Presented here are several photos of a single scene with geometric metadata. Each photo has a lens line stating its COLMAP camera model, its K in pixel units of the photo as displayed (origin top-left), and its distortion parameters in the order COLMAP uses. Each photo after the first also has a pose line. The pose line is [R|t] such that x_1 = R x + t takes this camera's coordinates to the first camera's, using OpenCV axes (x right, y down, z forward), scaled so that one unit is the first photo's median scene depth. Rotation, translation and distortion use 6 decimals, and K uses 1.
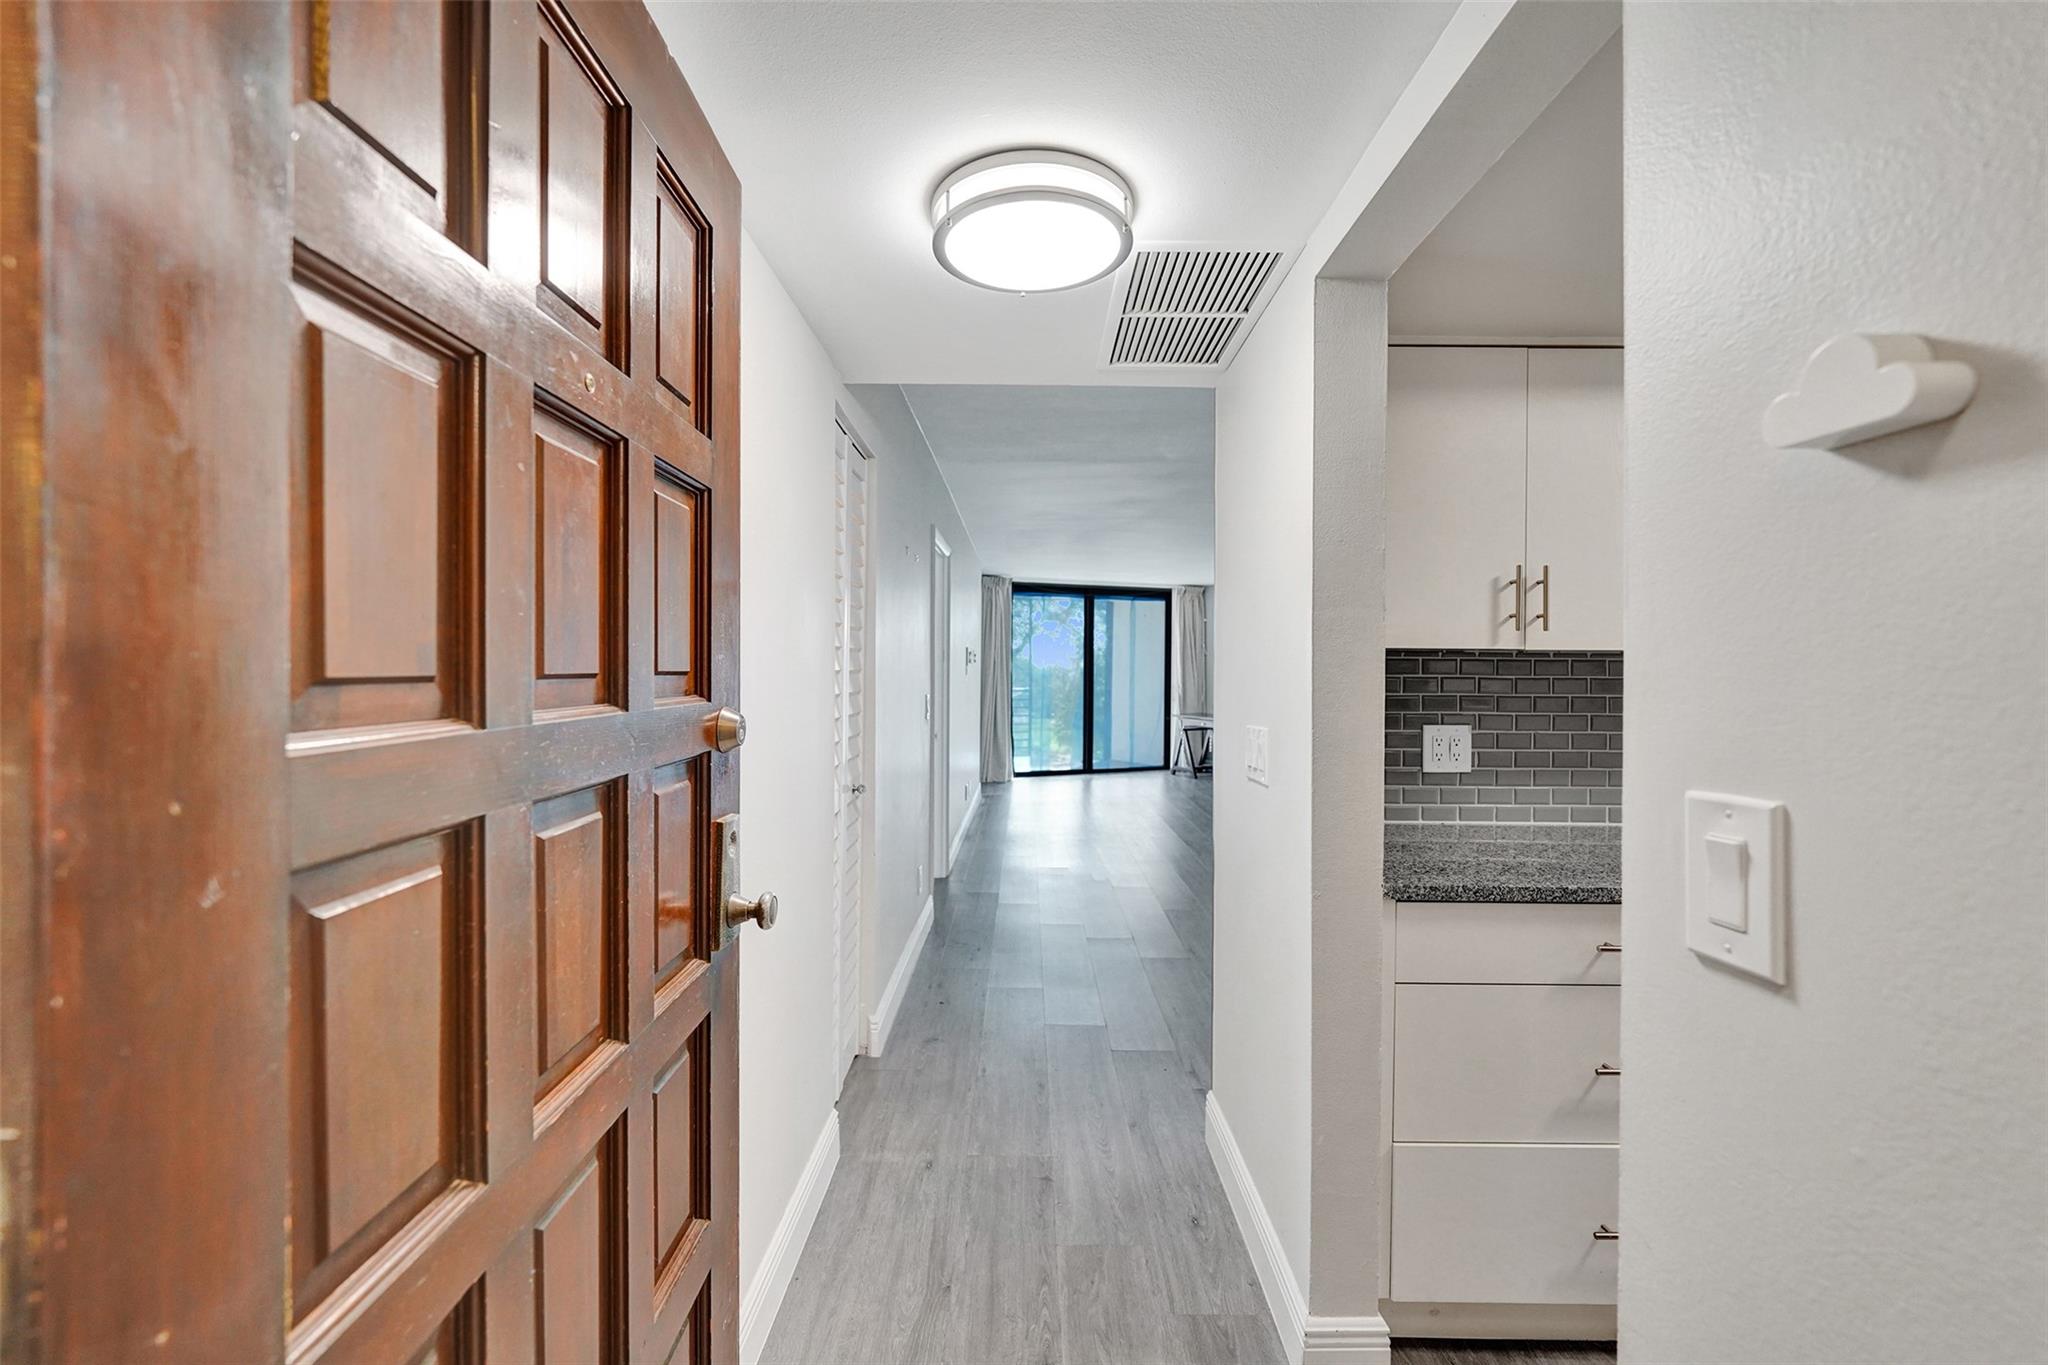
lens RADIAL K [[855.5, 0, 988.2], [0, 855.5, 674.5], [0, 0, 1]] dist [-0.011427, 0.002074]
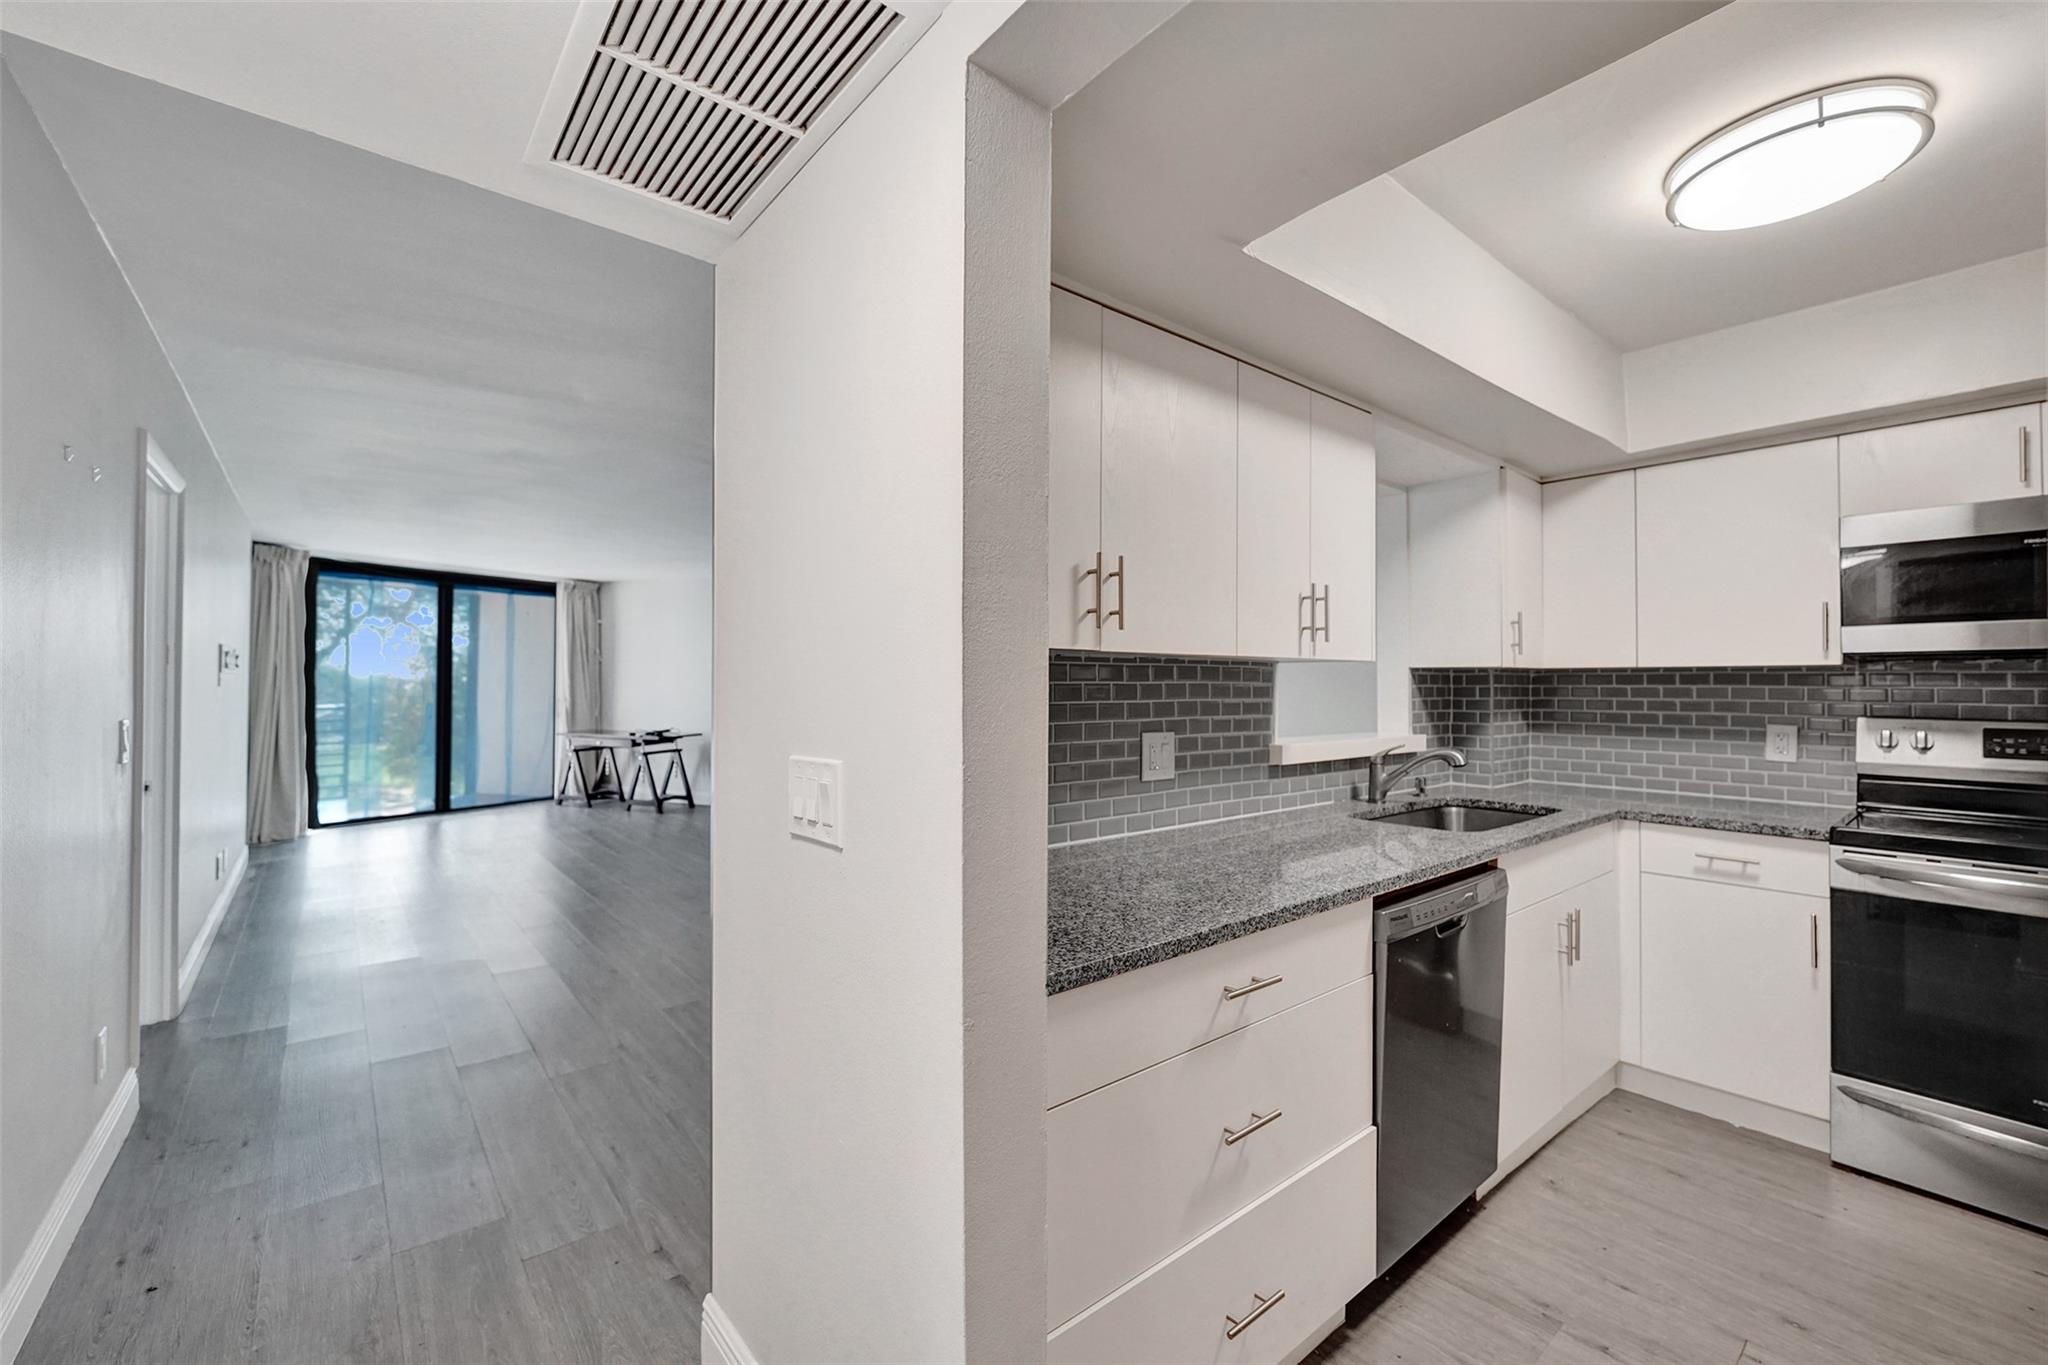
lens RADIAL K [[855.5, 0, 1022.9], [0, 855.5, 674.0], [0, 0, 1]] dist [-0.011427, 0.002074]
pose [[0.743100, 0.003780, 0.669169, -0.004298], [0.004592, 0.999932, -0.010748, 0.001616], [-0.669164, 0.011060, 0.743032, 0.172450]]
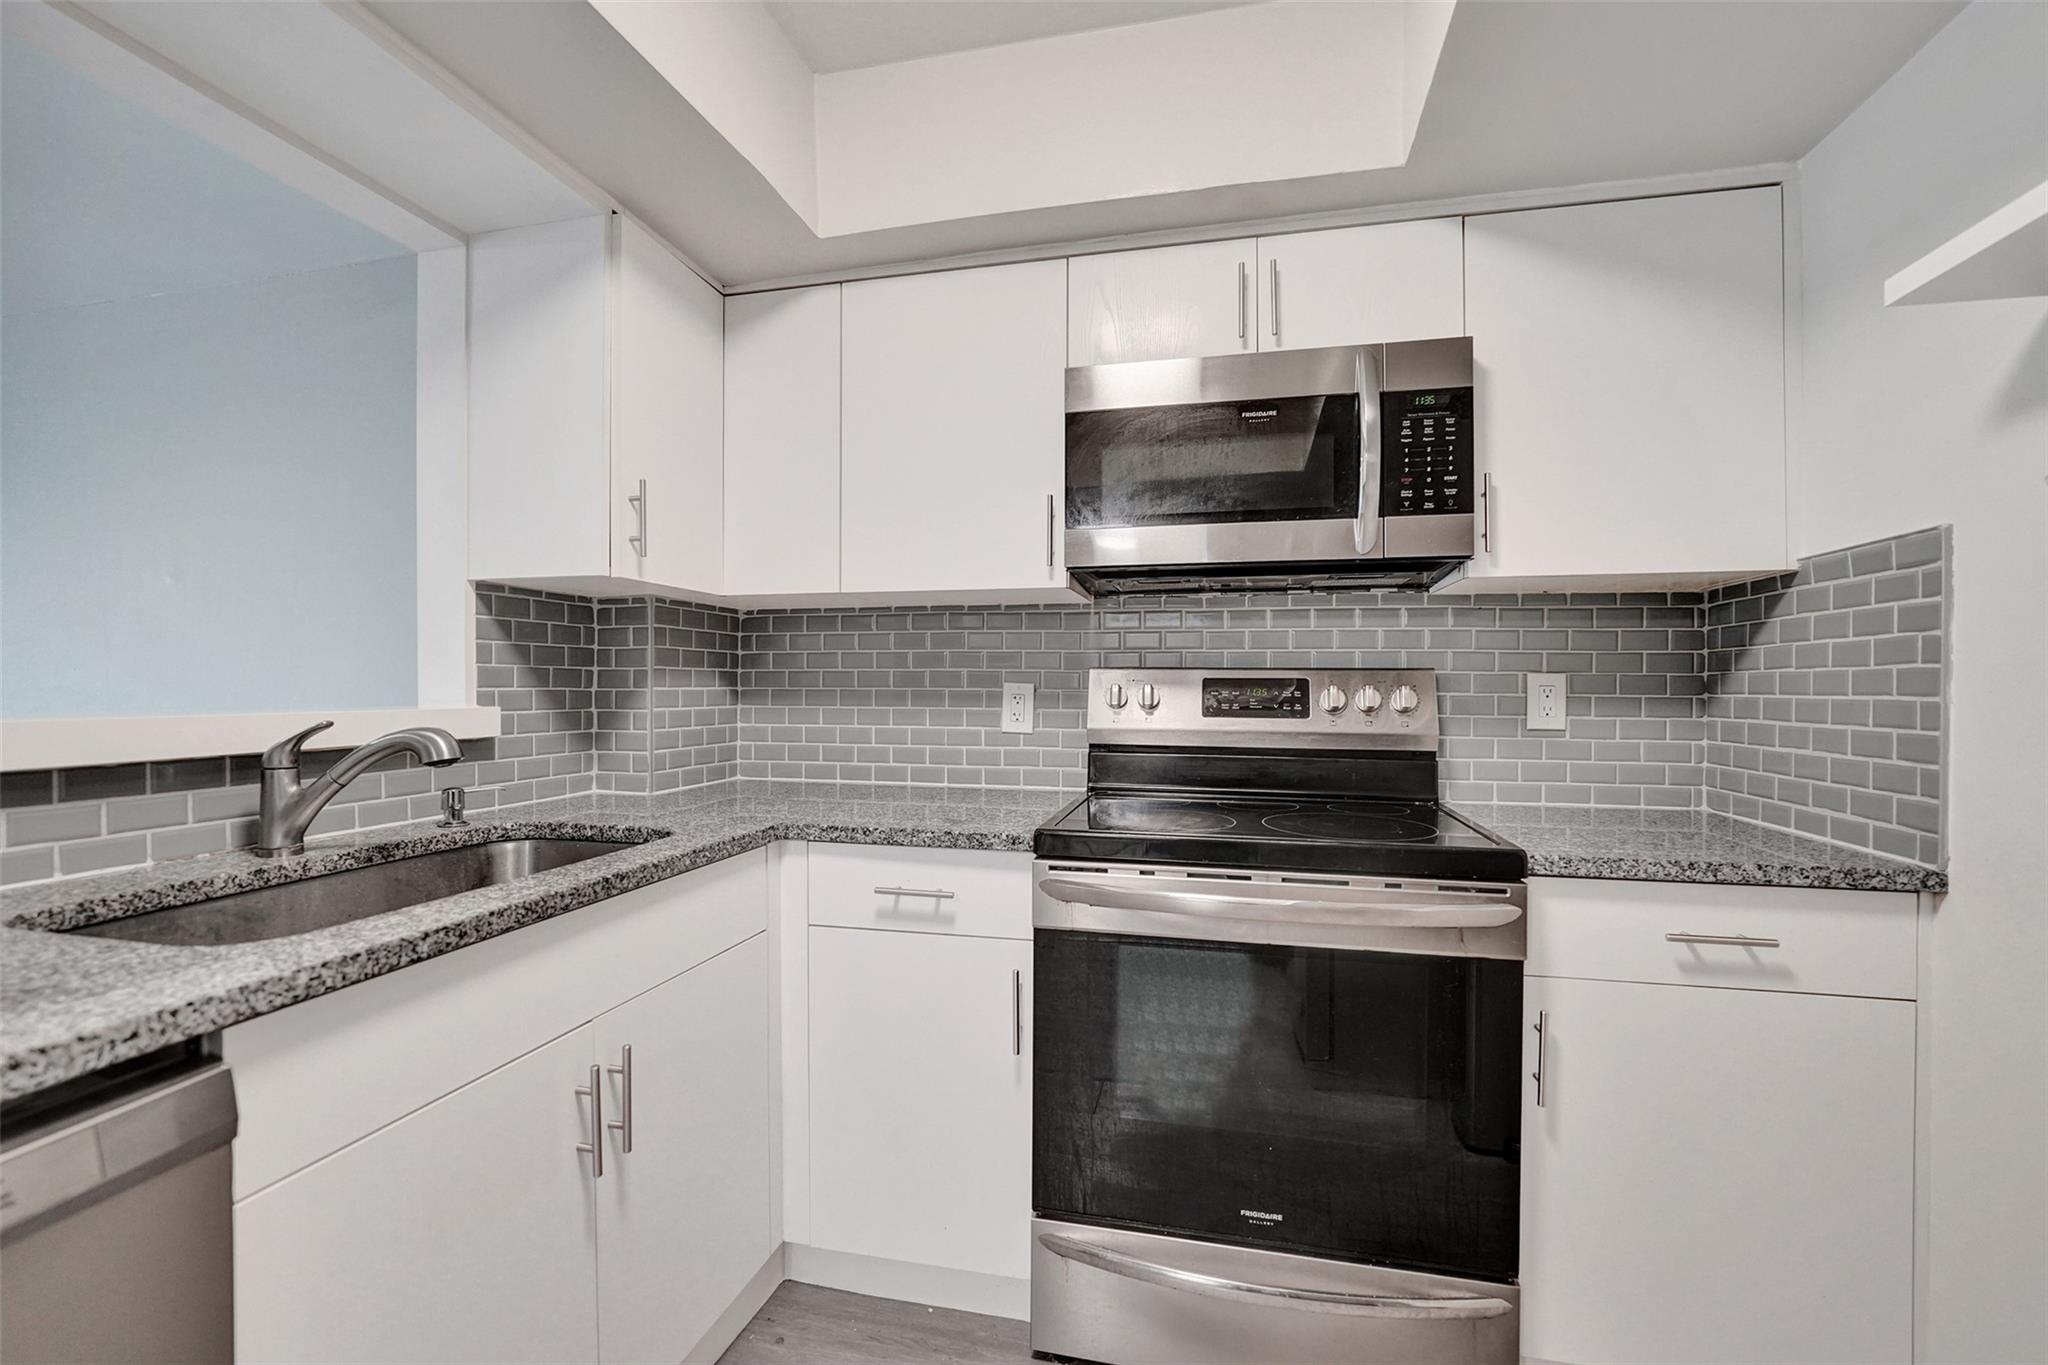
lens RADIAL K [[855.5, 0, 1045.5], [0, 855.5, 685.8], [0, 0, 1]] dist [-0.011427, 0.002074]
pose [[0.178871, -0.008265, 0.983838, 0.363574], [0.001697, 0.999966, 0.008092, 0.031800], [-0.983871, 0.000222, 0.178879, 0.165982]]
